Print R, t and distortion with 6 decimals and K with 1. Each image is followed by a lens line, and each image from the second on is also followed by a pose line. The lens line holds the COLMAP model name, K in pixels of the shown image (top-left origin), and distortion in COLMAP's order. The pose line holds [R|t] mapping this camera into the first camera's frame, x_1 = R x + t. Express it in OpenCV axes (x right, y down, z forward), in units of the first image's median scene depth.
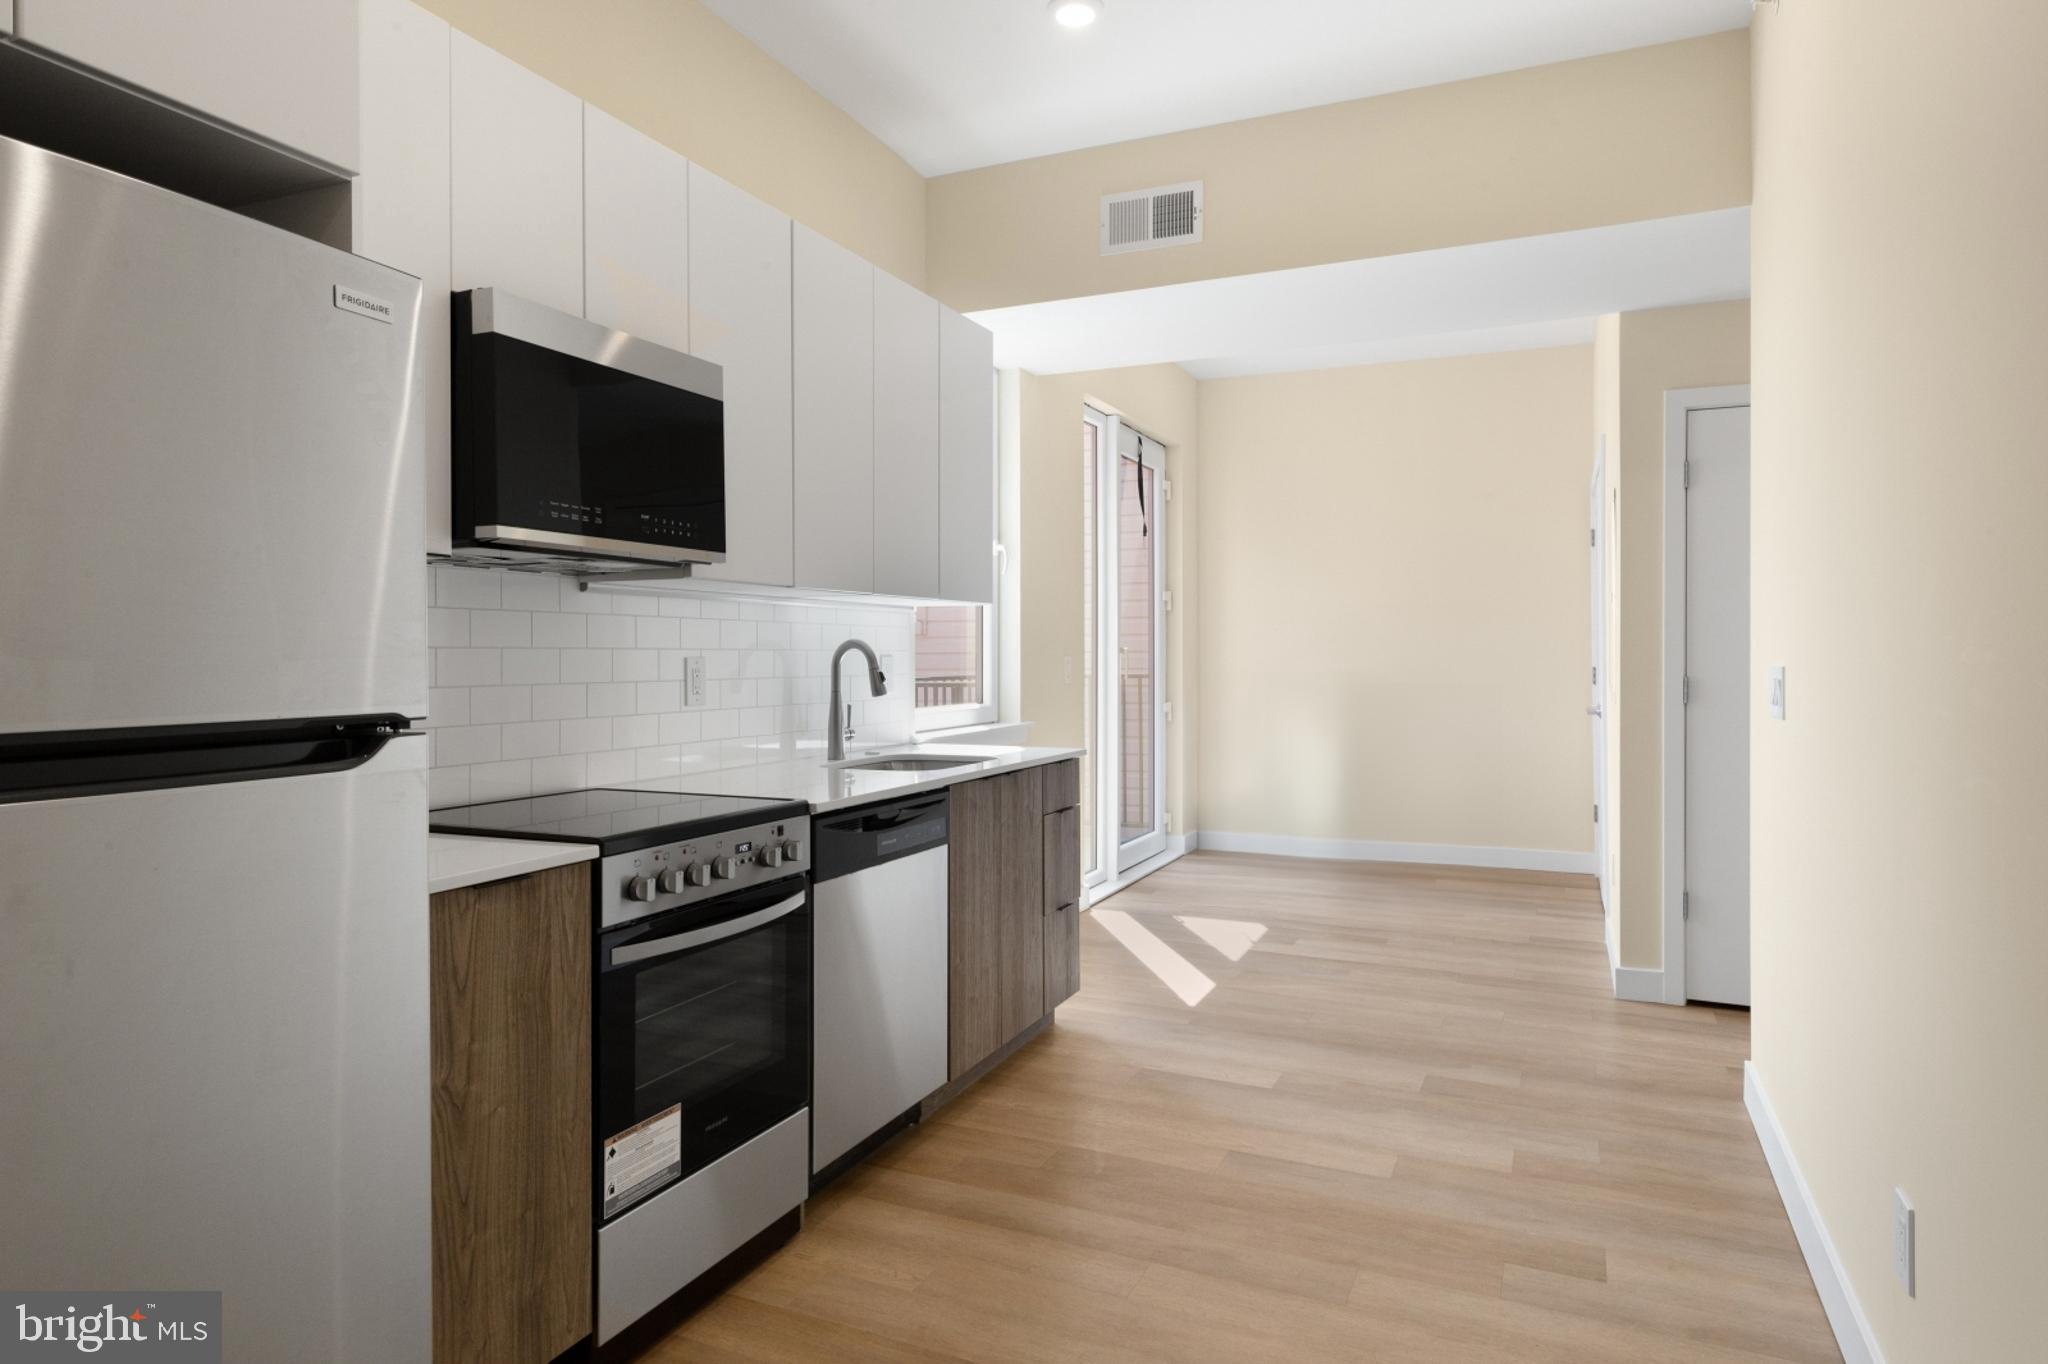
lens RADIAL K [[1224.7, 0, 1016.5], [0, 1224.7, 653.5], [0, 0, 1]] dist [0.005538, 0.001919]
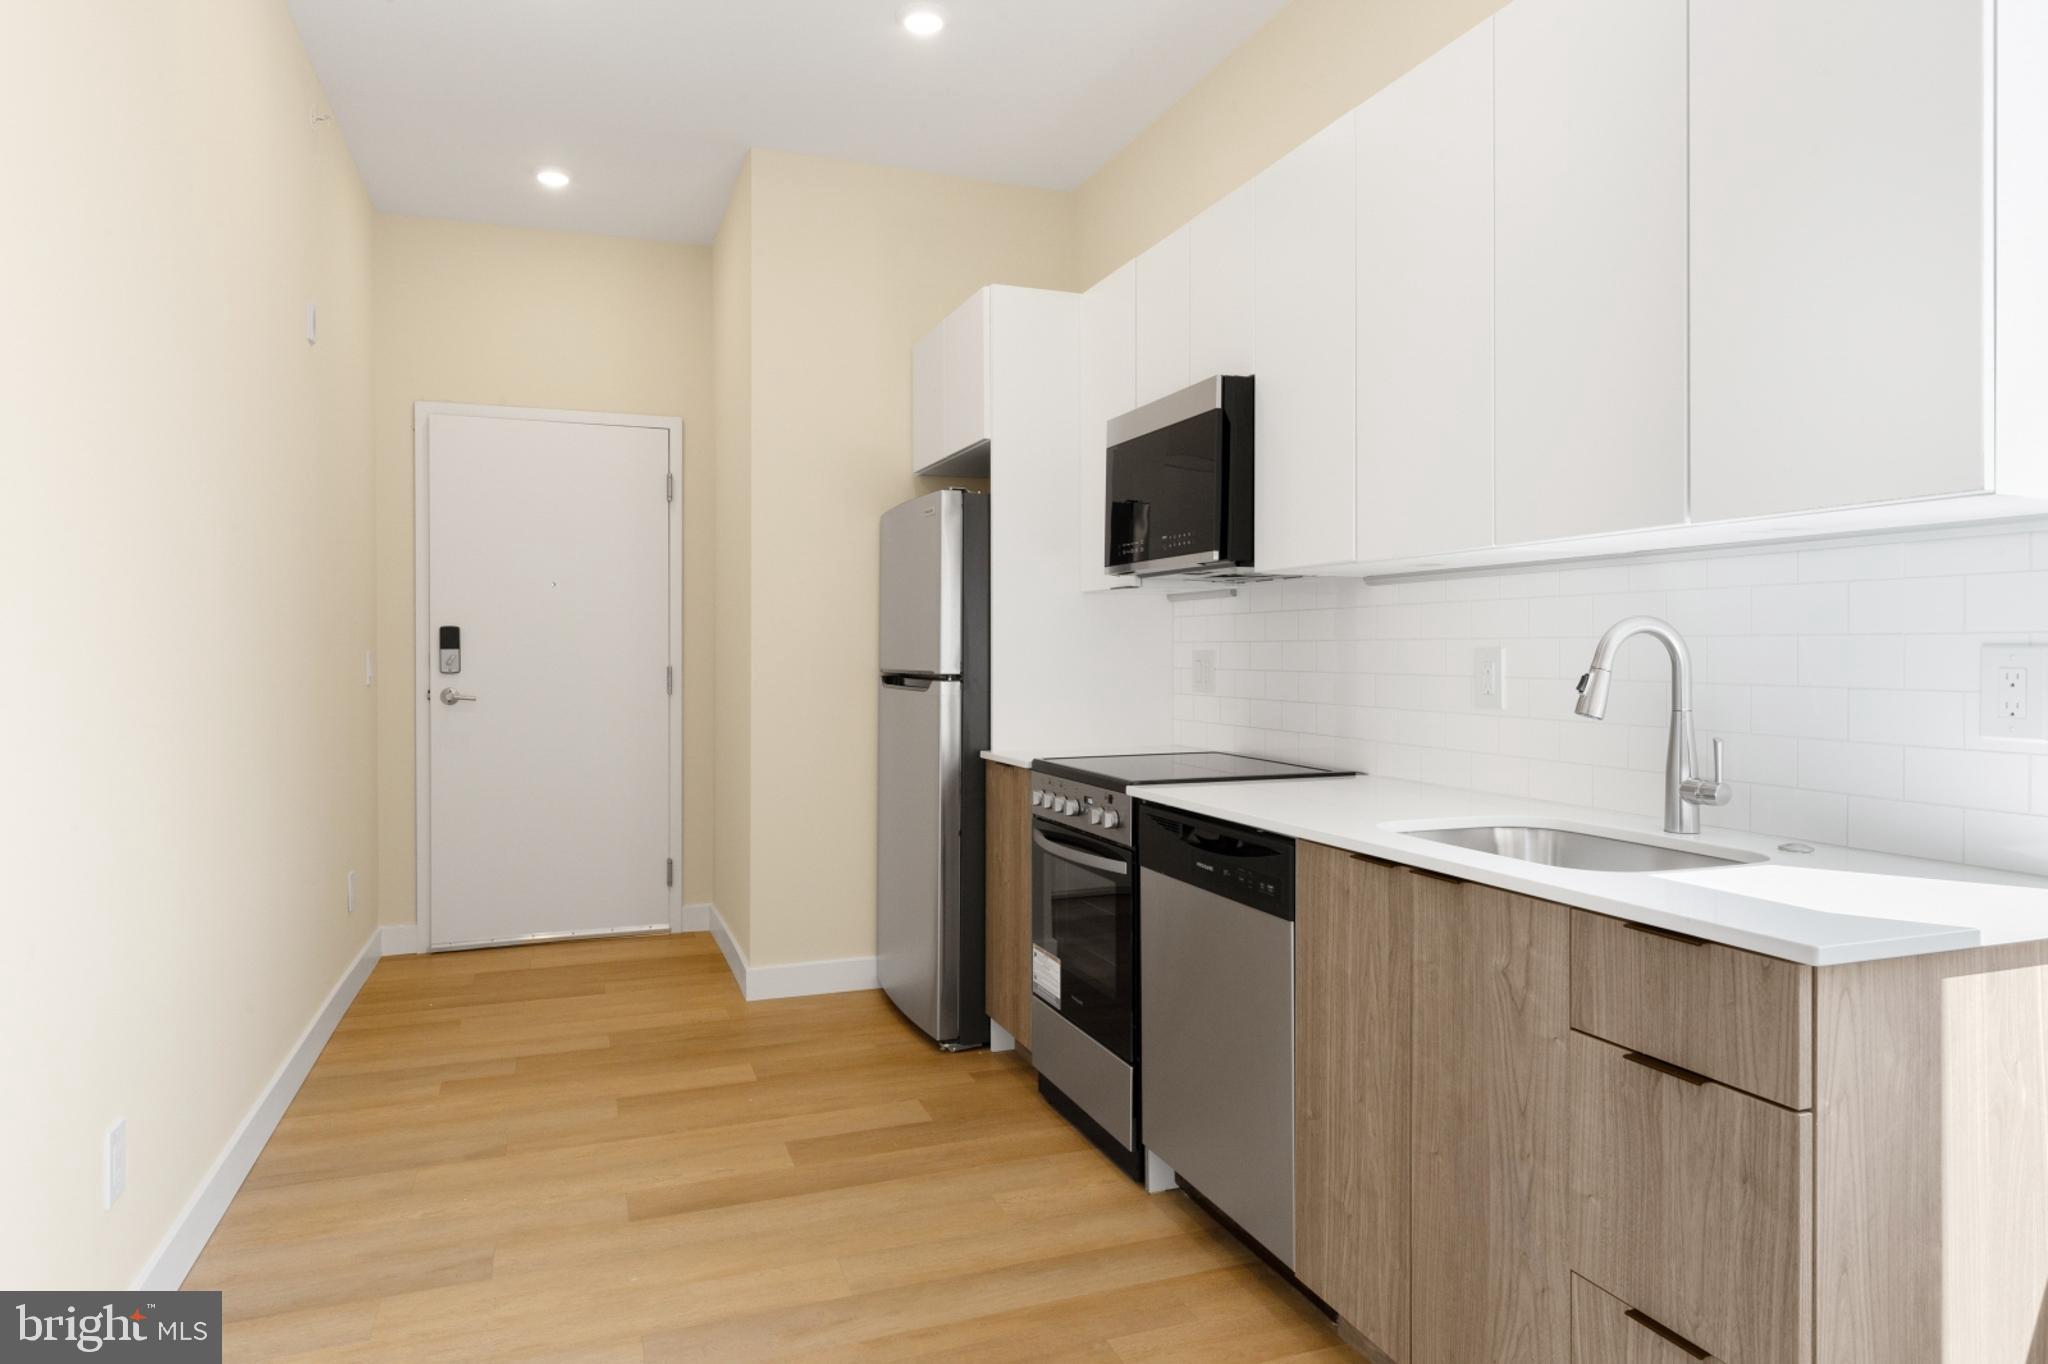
lens RADIAL K [[1224.7, 0, 1016.5], [0, 1224.7, 653.5], [0, 0, 1]] dist [0.005538, 0.001919]
pose [[-0.712857, 0.003500, -0.701301, 0.471838], [0.002456, 0.999994, 0.002494, 0.003197], [0.701306, 0.000055, -0.712861, 1.223843]]
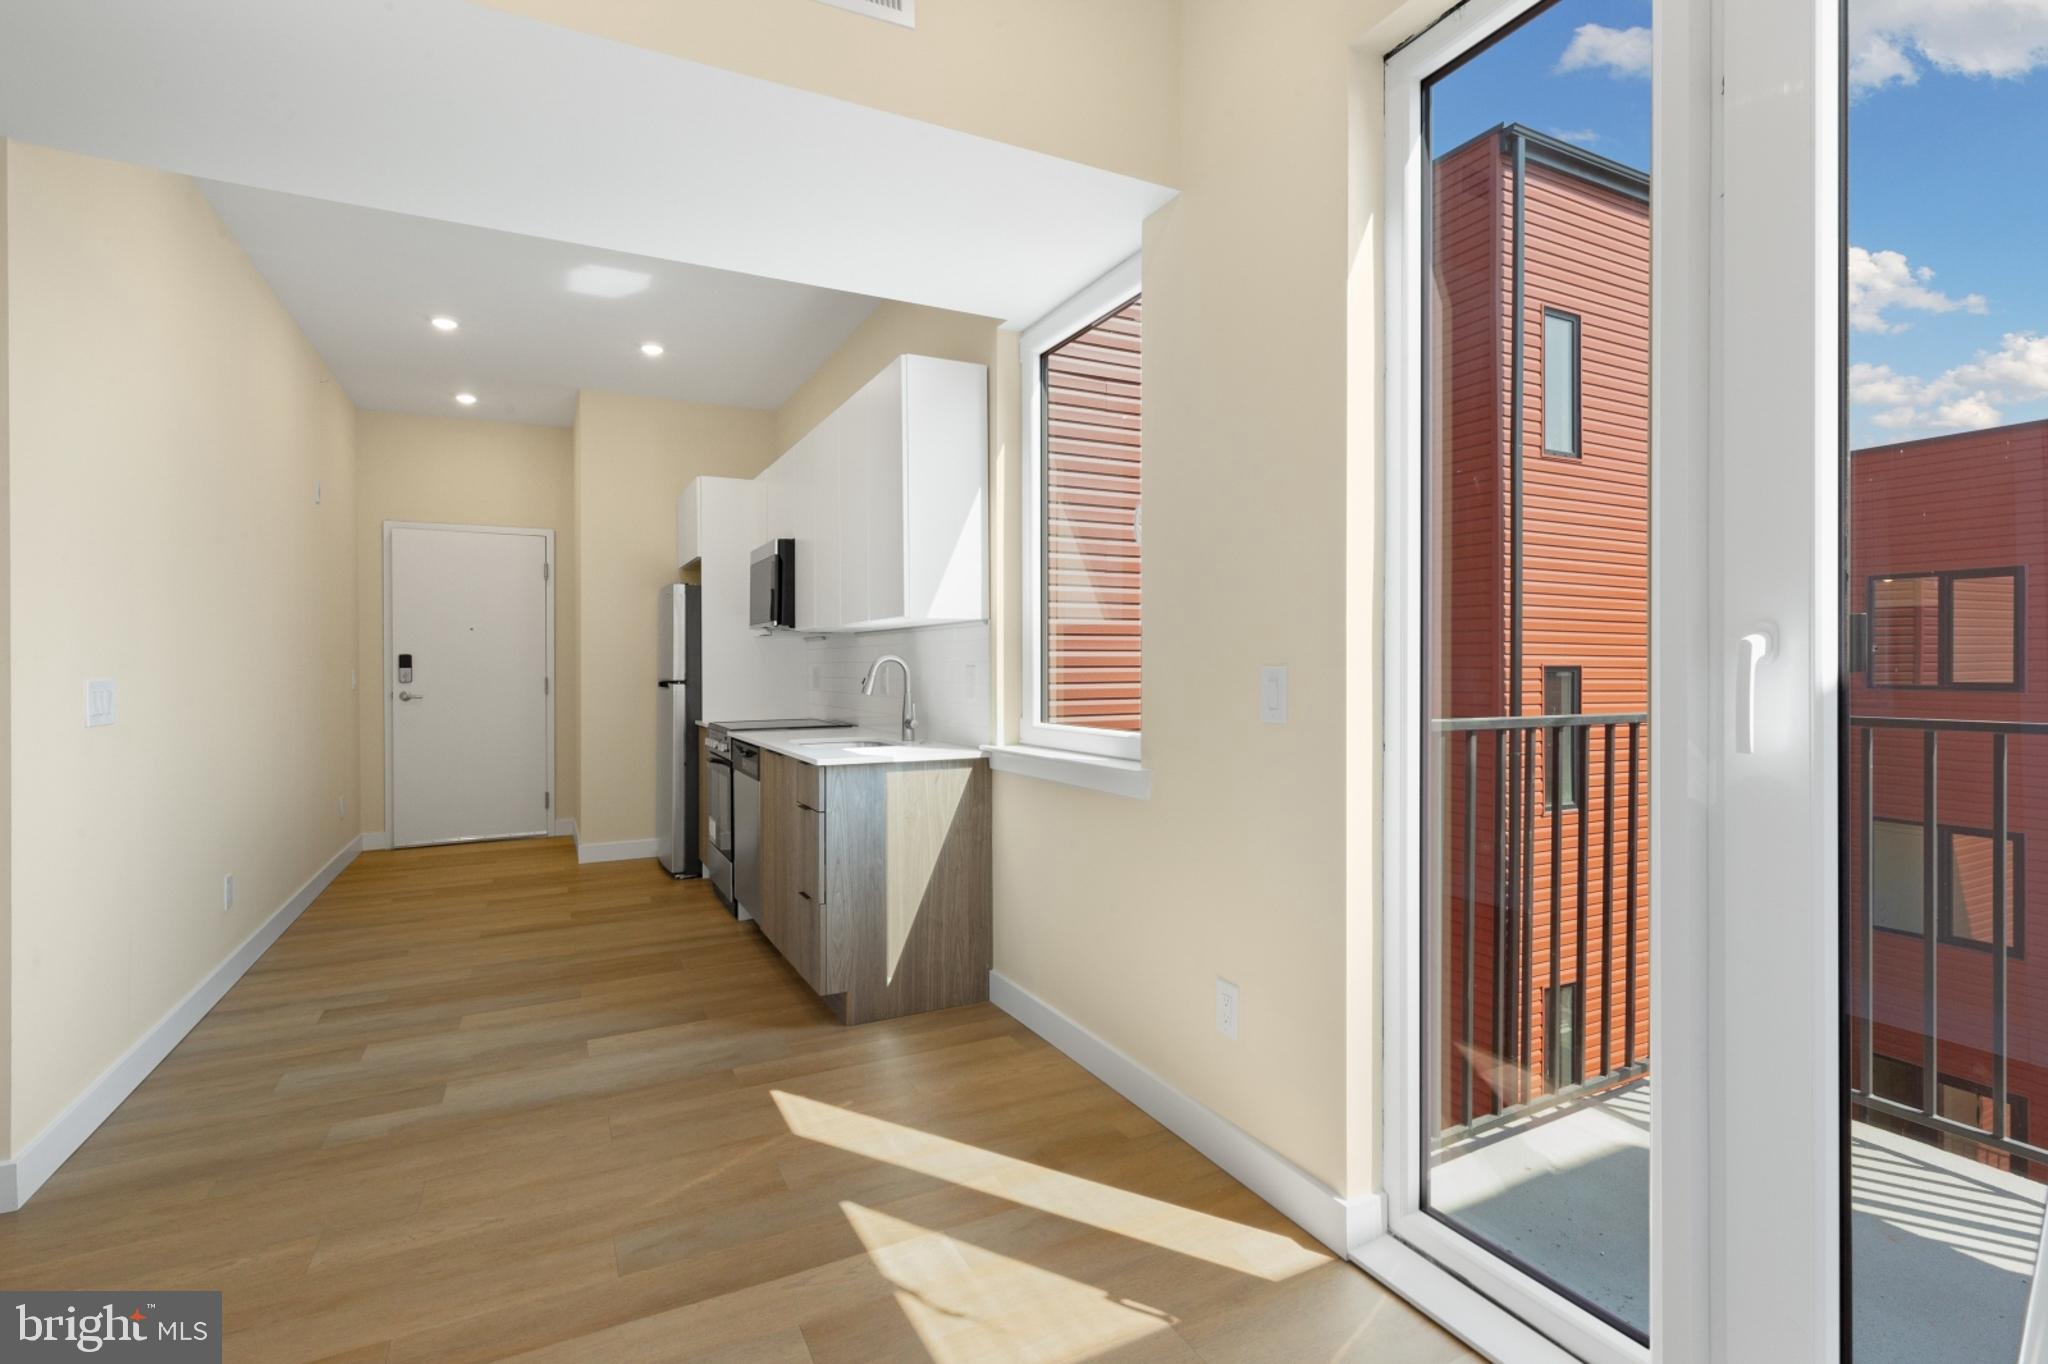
lens RADIAL K [[947.4, 0, 1026.1], [0, 947.4, 661.0], [0, 0, 1]] dist [-0.011175, -0.000301]
pose [[-0.619482, 0.001528, -0.785009, 0.633857], [0.006872, 0.999970, -0.003477, 0.001228], [0.784981, -0.007549, -0.619474, 1.832714]]
